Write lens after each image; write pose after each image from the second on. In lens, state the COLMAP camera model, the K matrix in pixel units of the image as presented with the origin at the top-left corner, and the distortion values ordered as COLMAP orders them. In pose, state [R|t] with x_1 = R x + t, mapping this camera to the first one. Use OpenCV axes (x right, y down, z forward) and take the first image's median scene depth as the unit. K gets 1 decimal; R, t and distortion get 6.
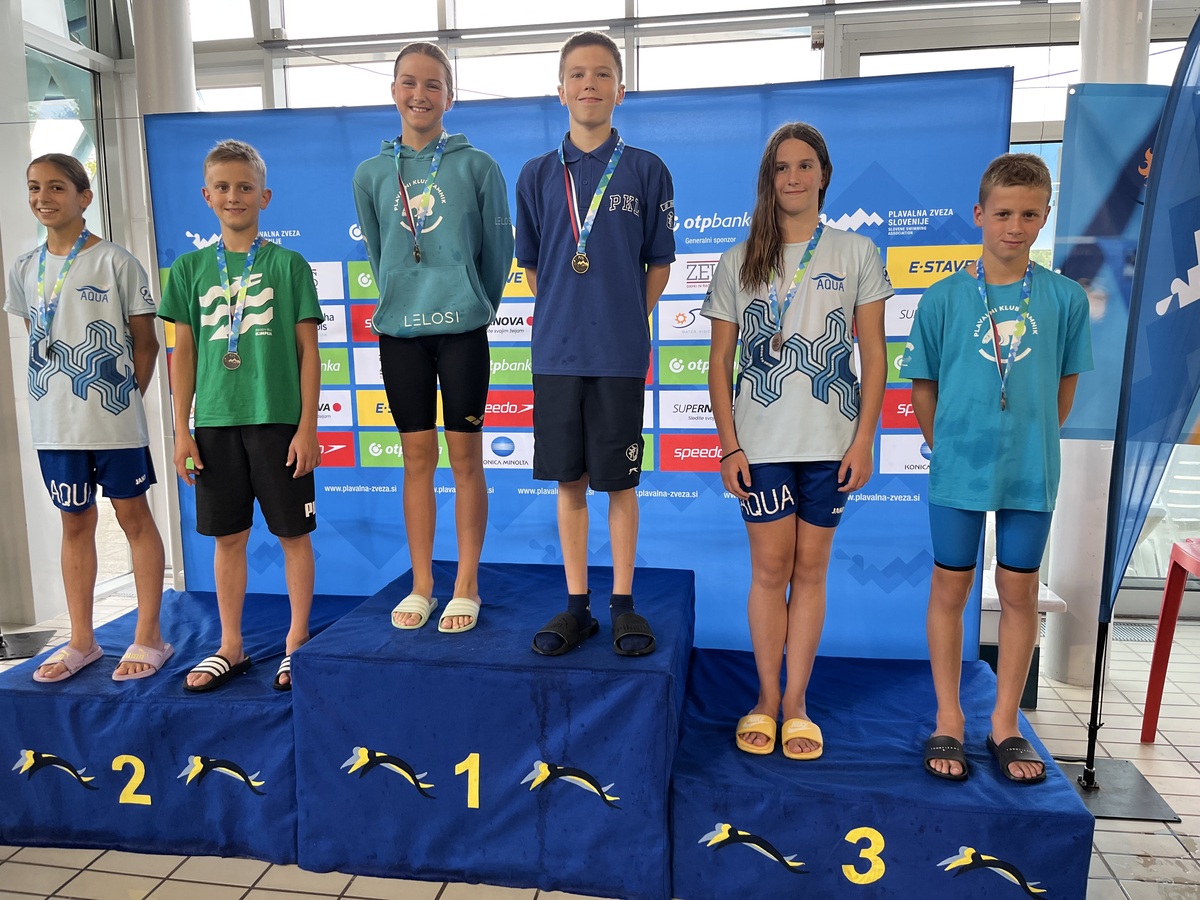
lens RADIAL K [[886.4, 0, 600.0], [0, 886.4, 450.0], [0, 0, 1]] dist [0.063332, -0.092219]
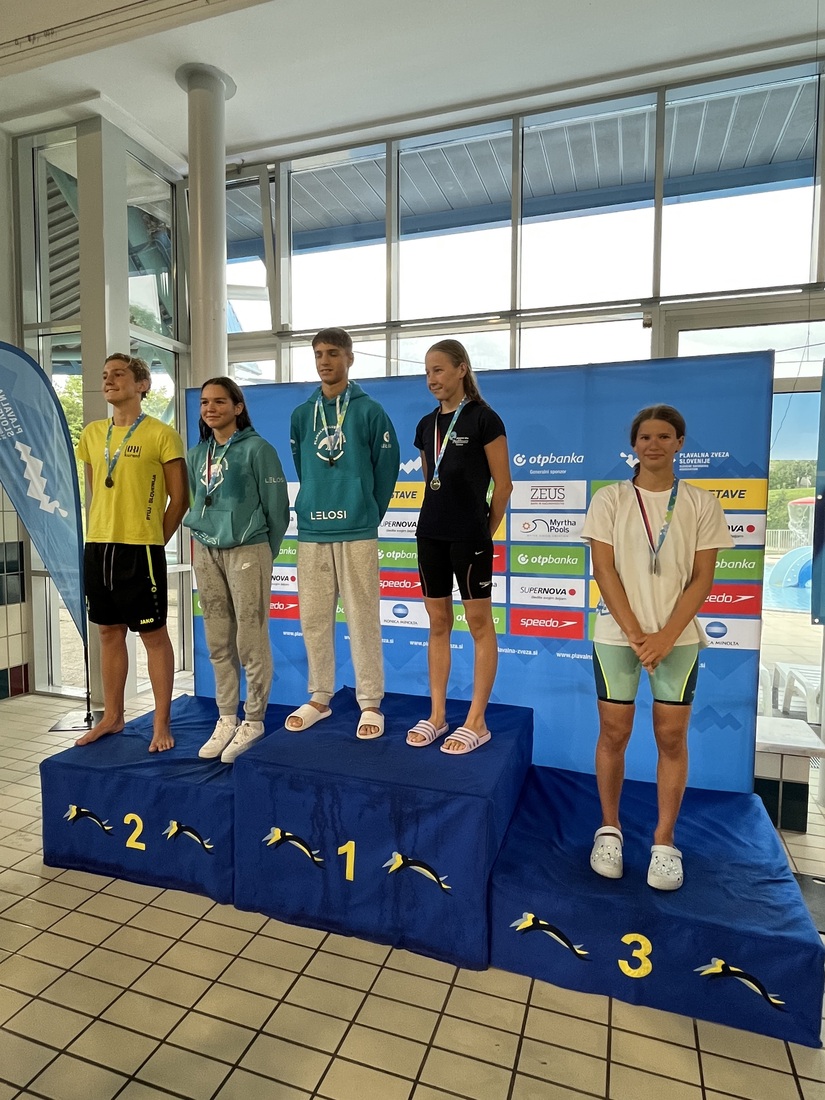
lens RADIAL K [[617.8, 0, 412.5], [0, 617.8, 550.0], [0, 0, 1]] dist [-0.002700, 0.000032]
pose [[0.987140, 0.026532, -0.157640, 0.084468], [-0.036777, 0.997371, -0.062432, -0.053489], [0.155569, 0.067426, 0.985521, 0.023781]]
